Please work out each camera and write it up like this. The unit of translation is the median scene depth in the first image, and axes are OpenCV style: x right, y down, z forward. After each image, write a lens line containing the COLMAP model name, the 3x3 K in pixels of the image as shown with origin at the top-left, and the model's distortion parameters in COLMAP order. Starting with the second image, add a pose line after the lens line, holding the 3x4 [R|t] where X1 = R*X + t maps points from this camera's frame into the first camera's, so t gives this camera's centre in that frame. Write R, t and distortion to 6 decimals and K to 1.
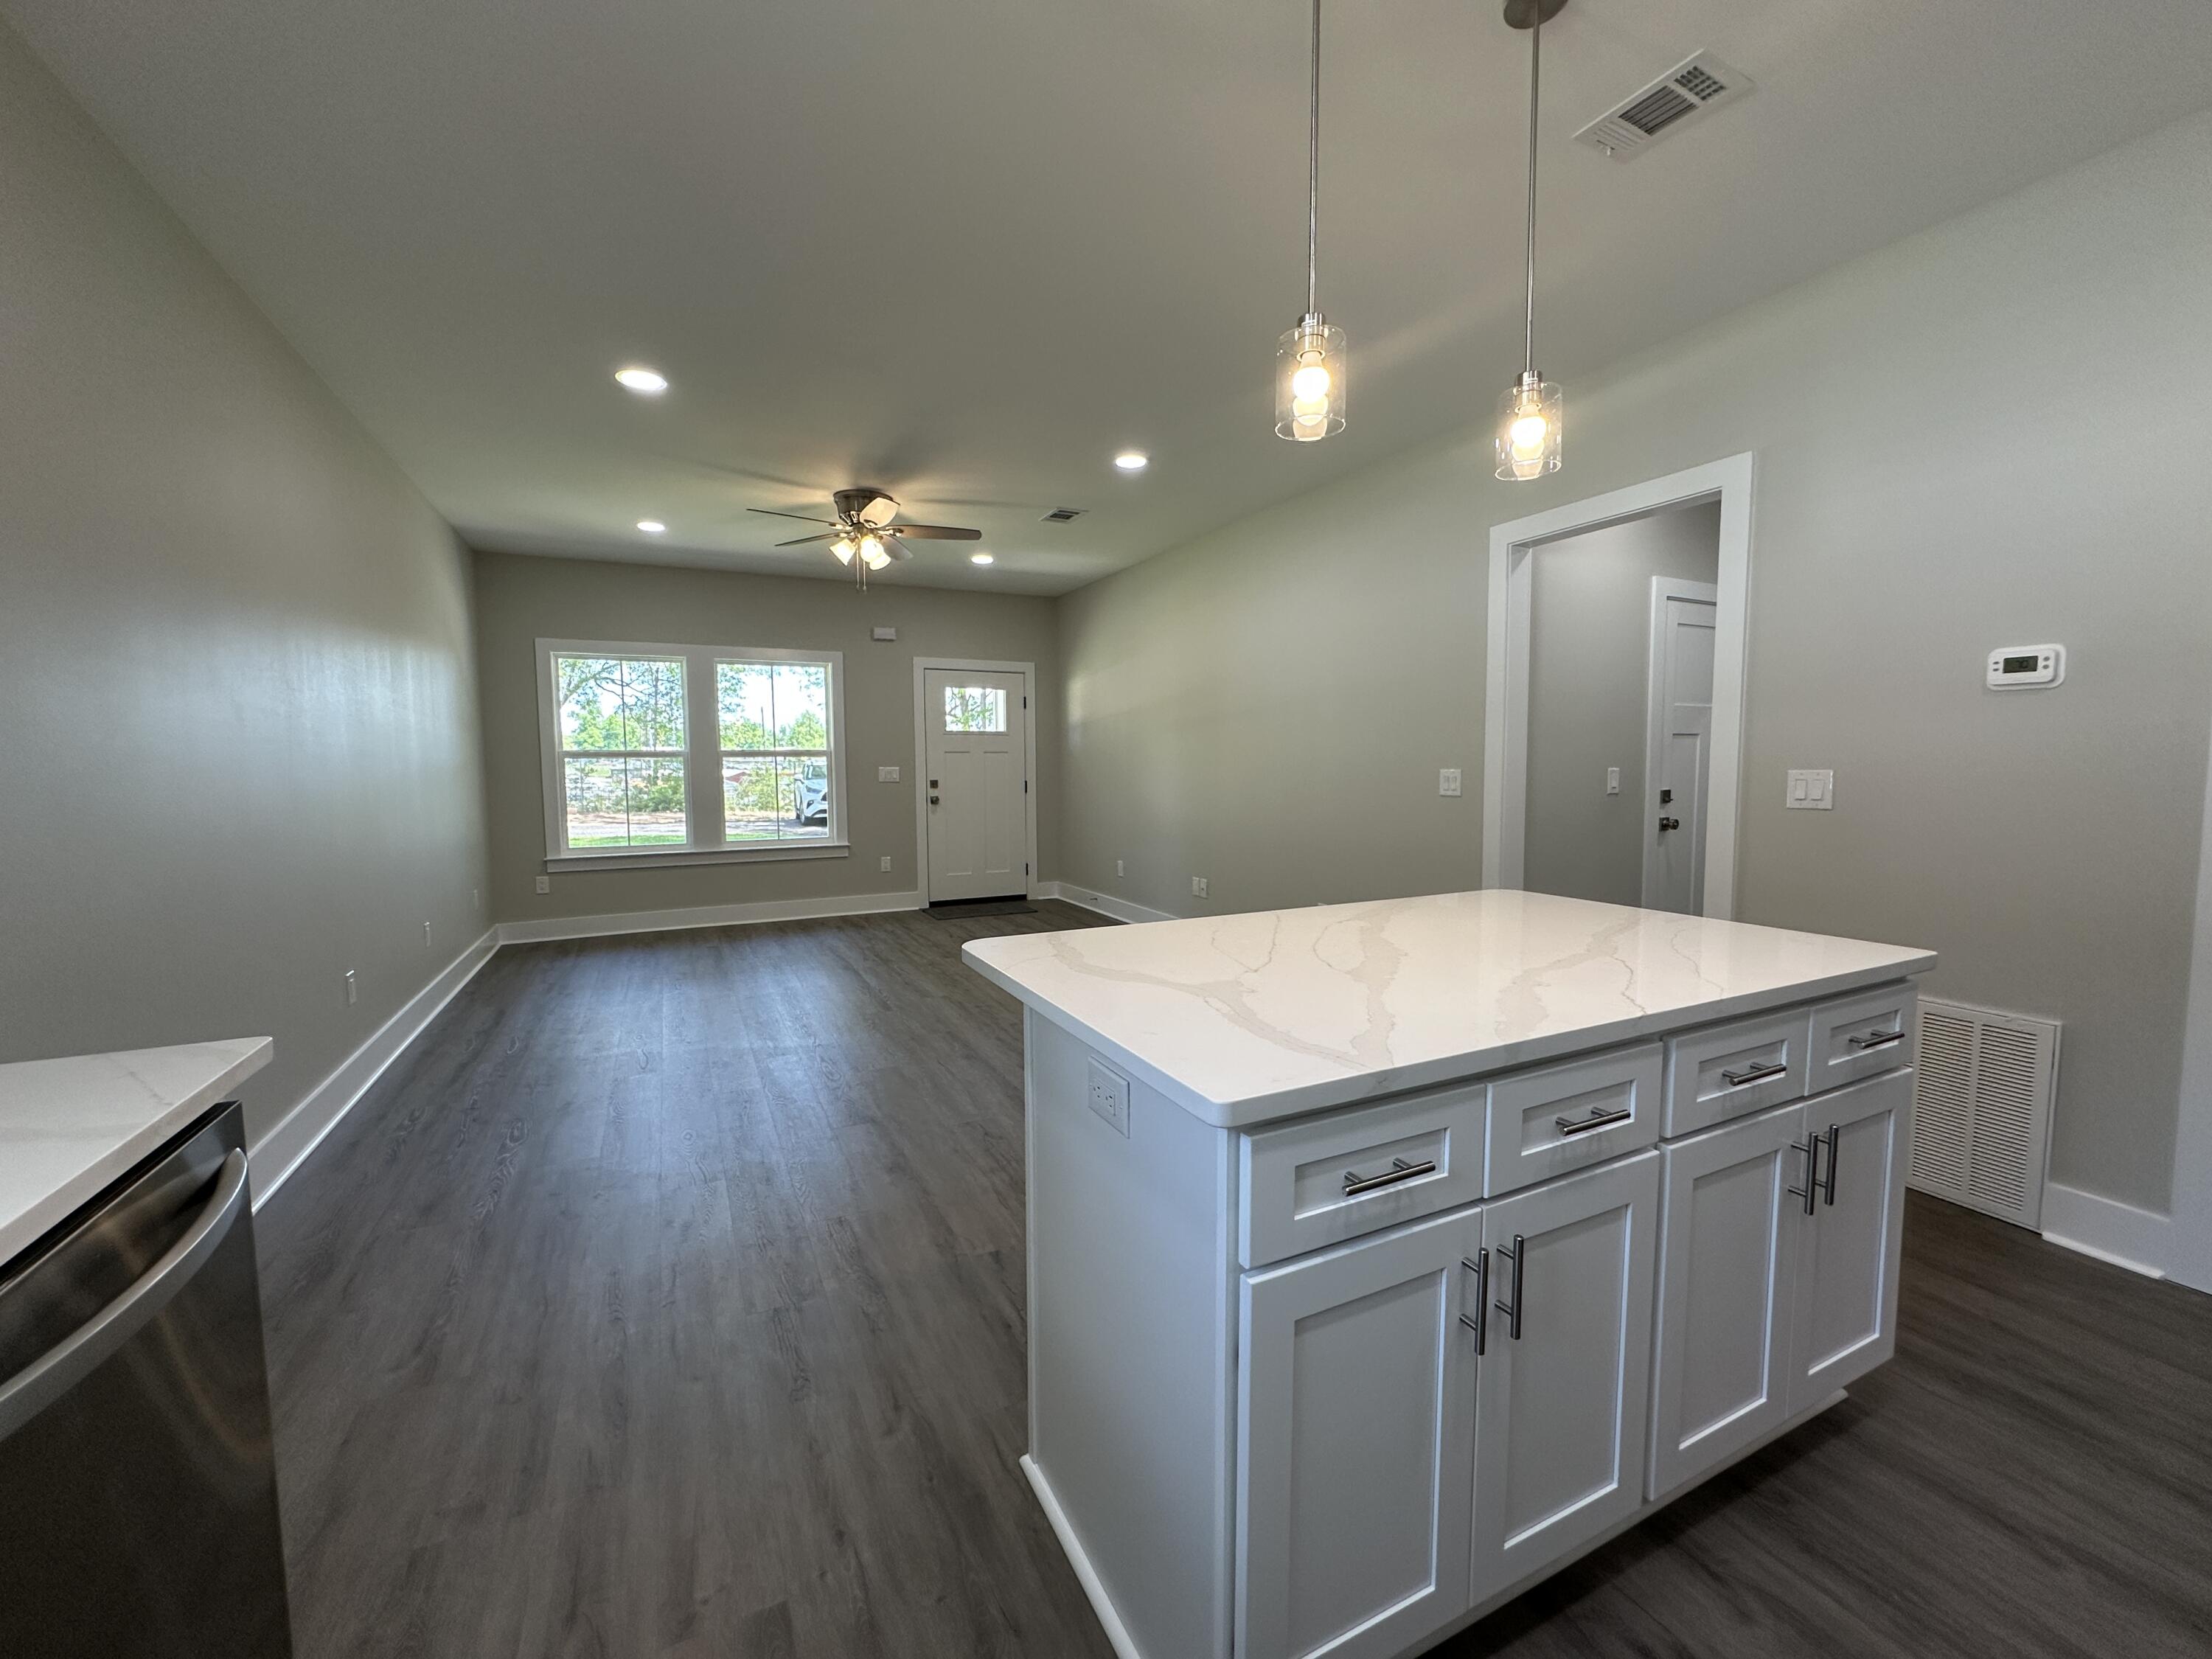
lens RADIAL K [[883.8, 0, 1105.3], [0, 883.8, 828.1], [0, 0, 1]] dist [-0.001657, 0.000288]
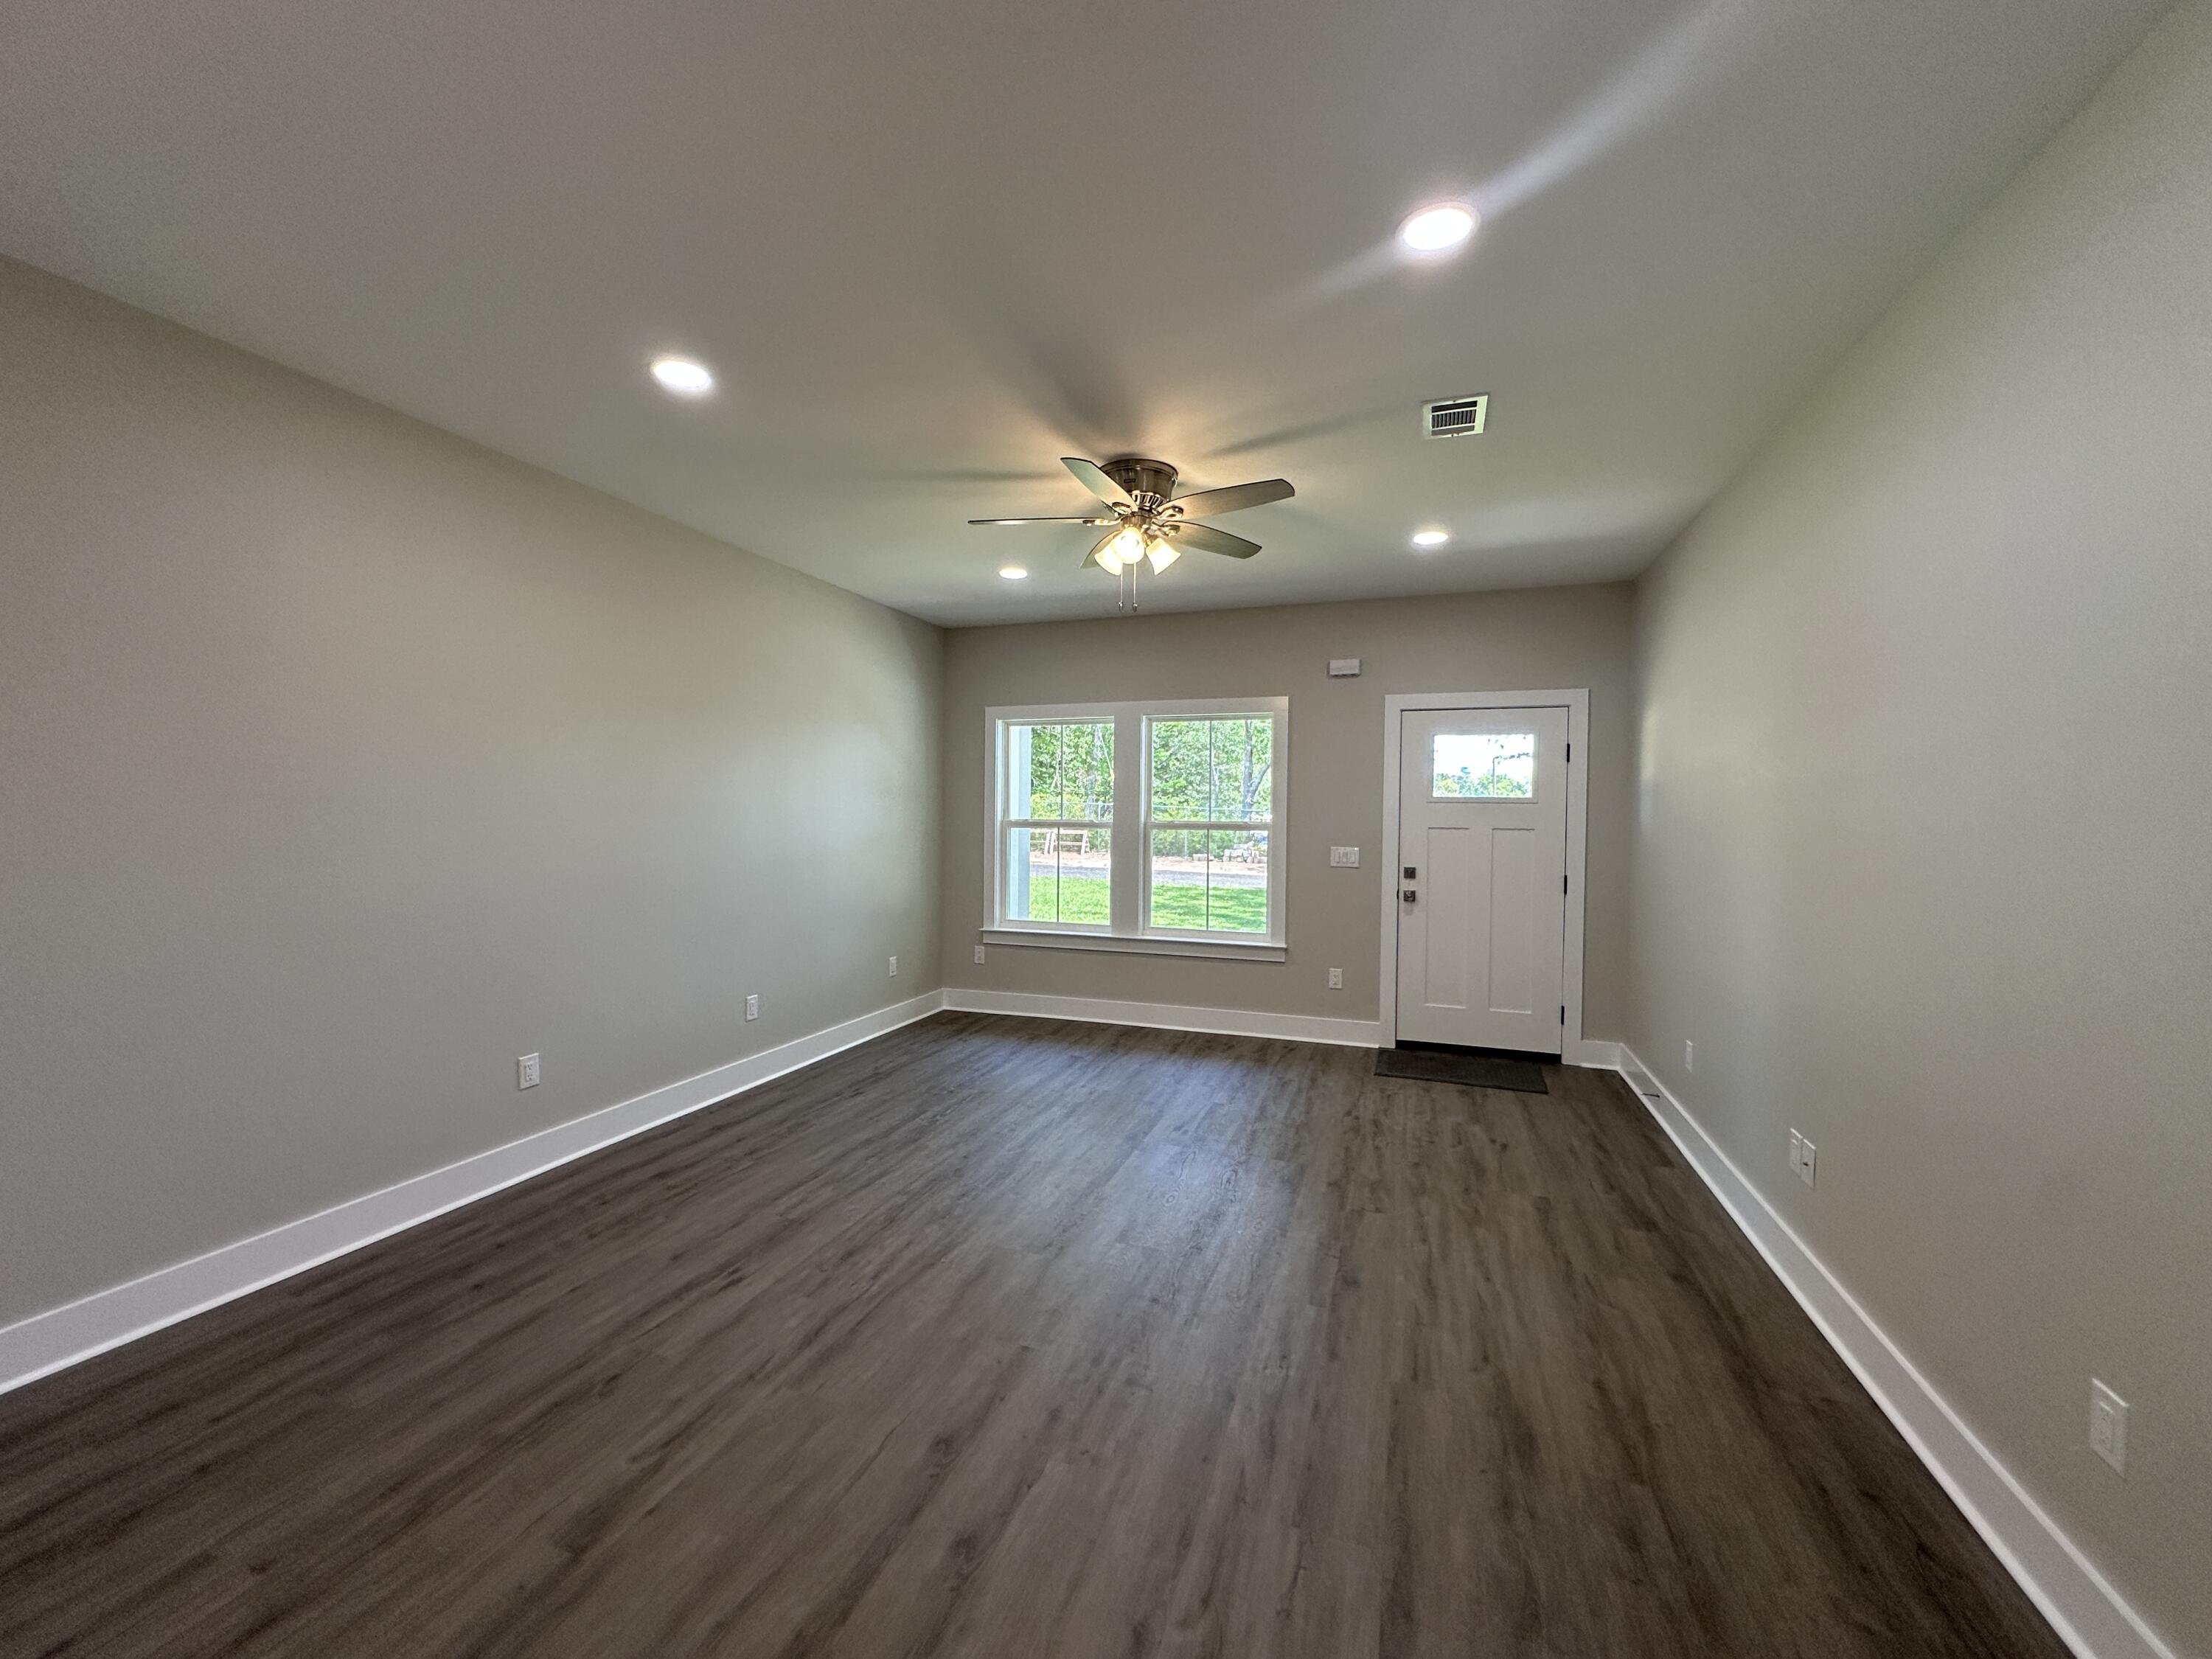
lens RADIAL K [[883.8, 0, 1105.3], [0, 883.8, 828.1], [0, 0, 1]] dist [-0.001657, 0.000288]
pose [[0.696440, 0.026999, -0.717107, 0.158501], [-0.068054, 0.997273, -0.028546, -0.055915], [0.714381, 0.068683, 0.696378, 0.384394]]
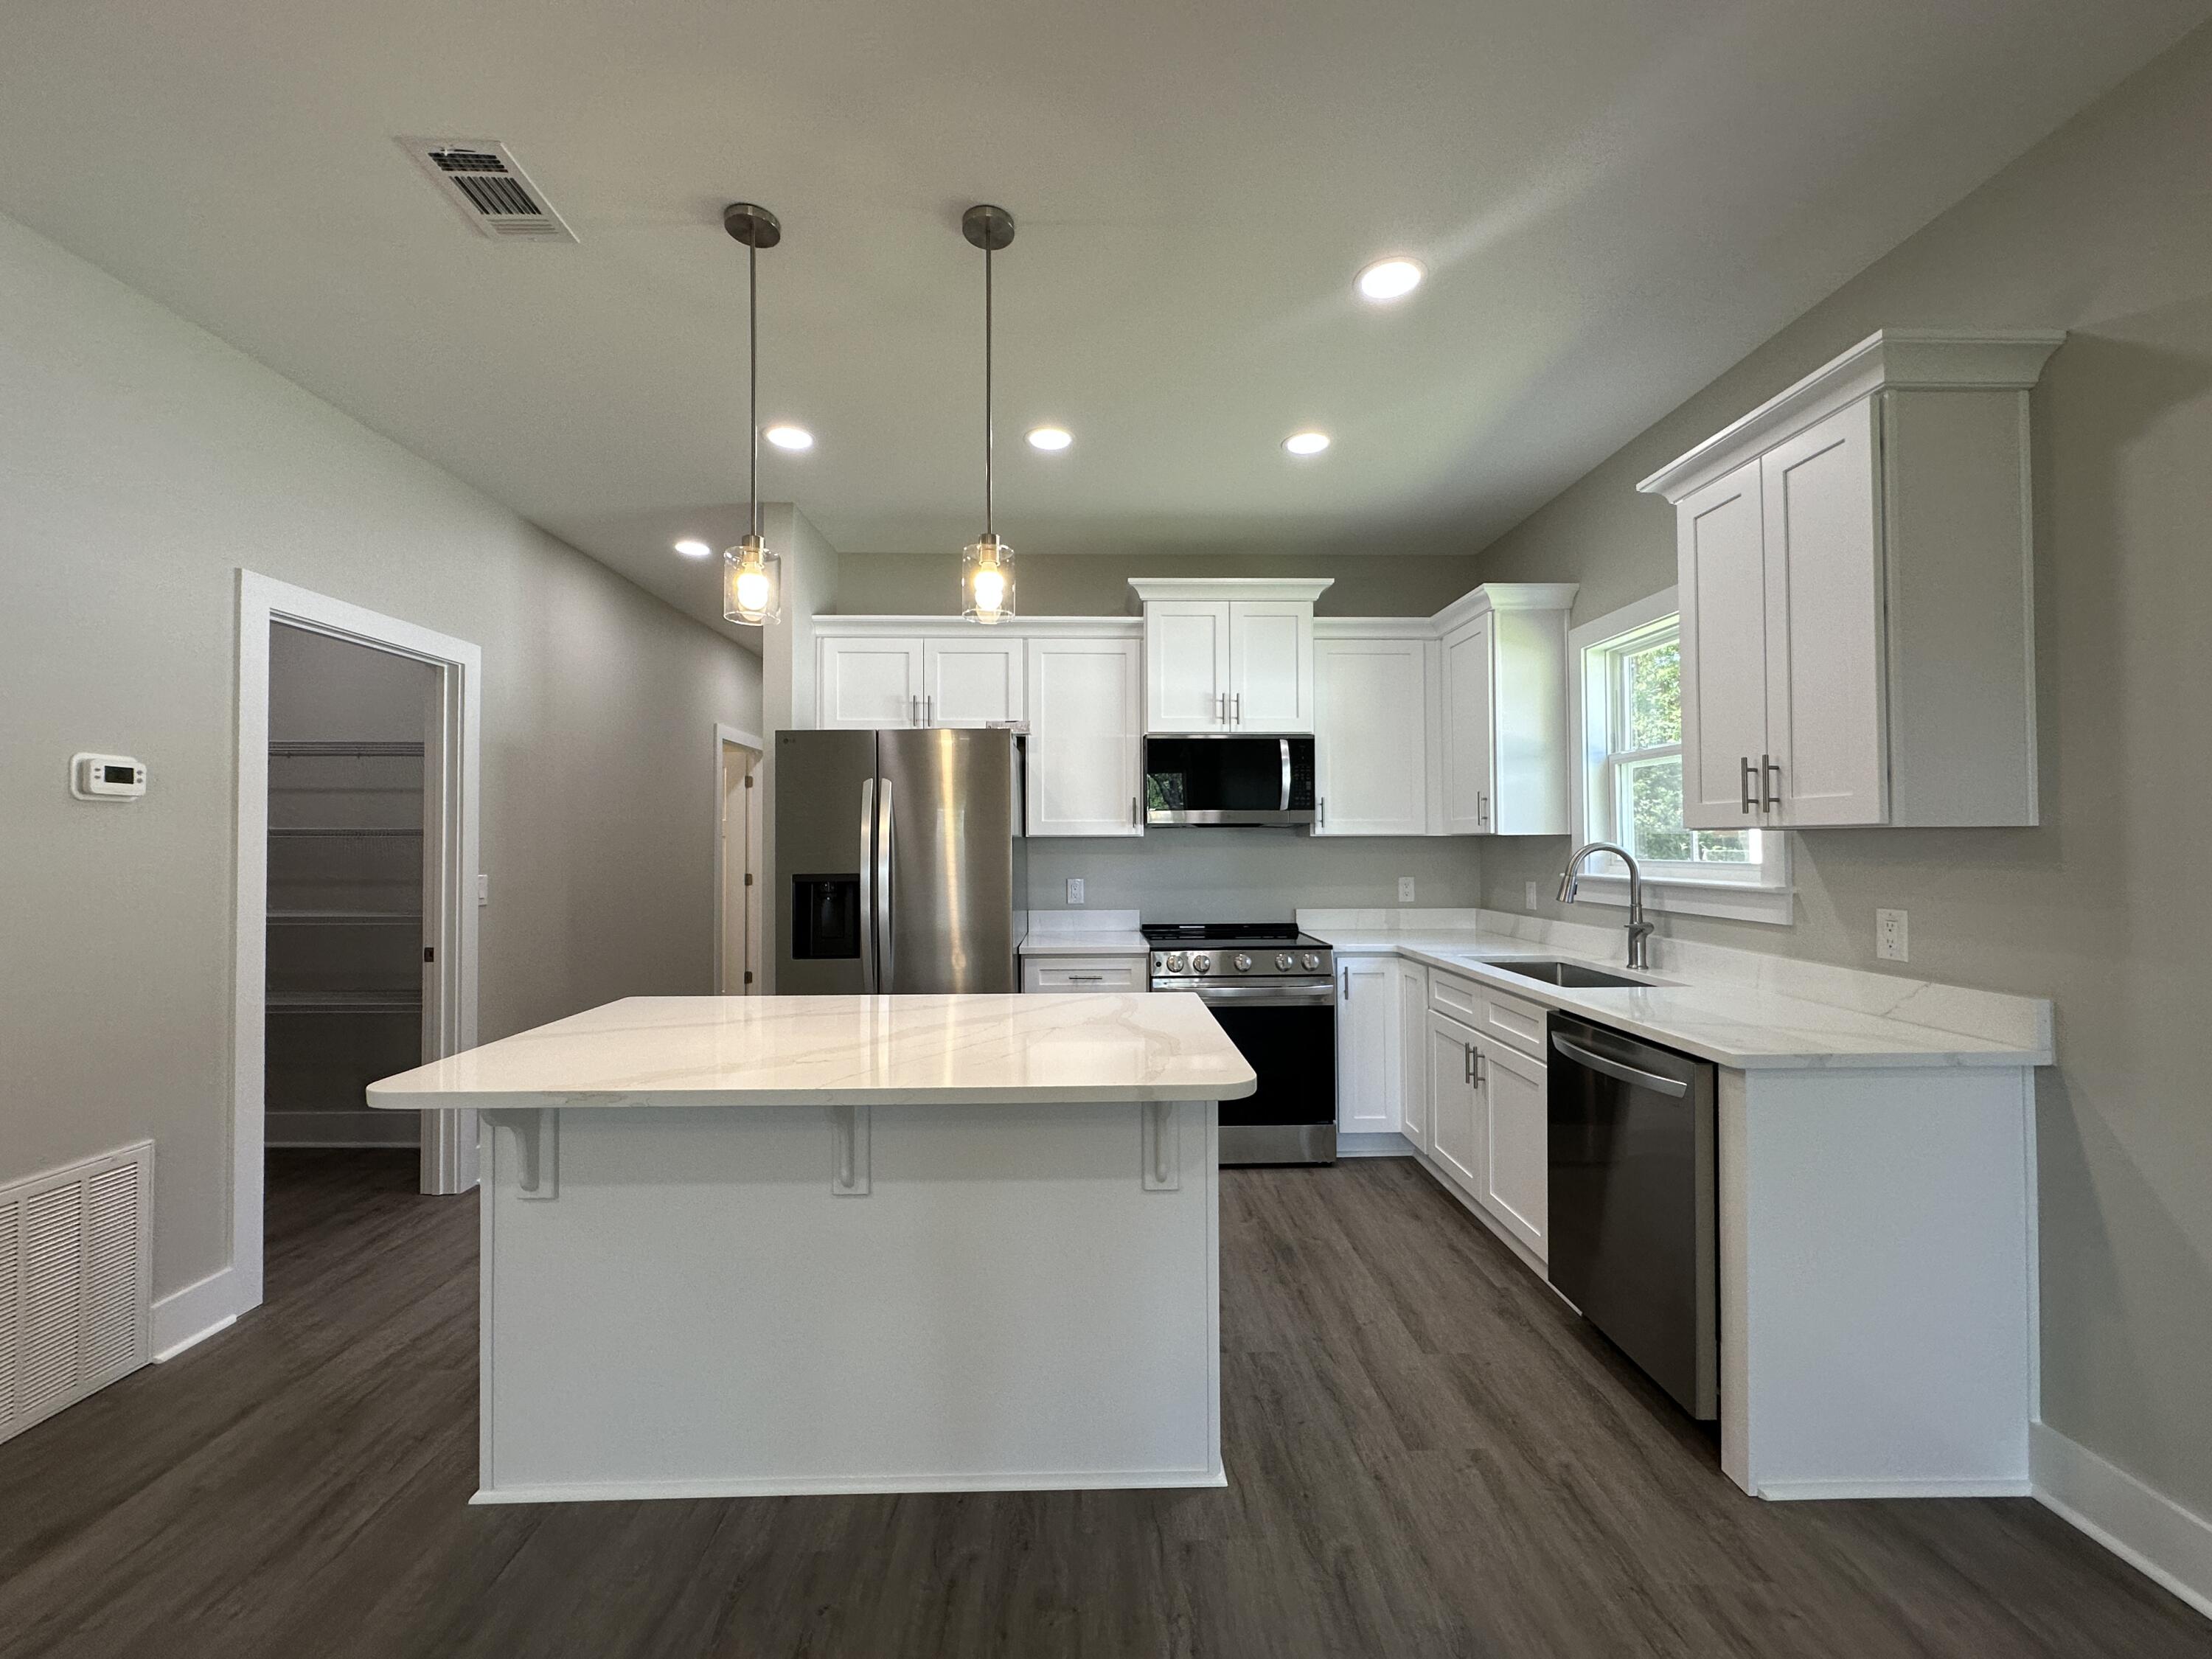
lens RADIAL K [[883.8, 0, 1105.3], [0, 883.8, 828.1], [0, 0, 1]] dist [-0.001657, 0.000288]
pose [[-0.906397, 0.015098, 0.422157, -0.107309], [0.039217, 0.998053, 0.048508, -0.046248], [-0.420603, 0.060523, -0.905224, 0.490015]]
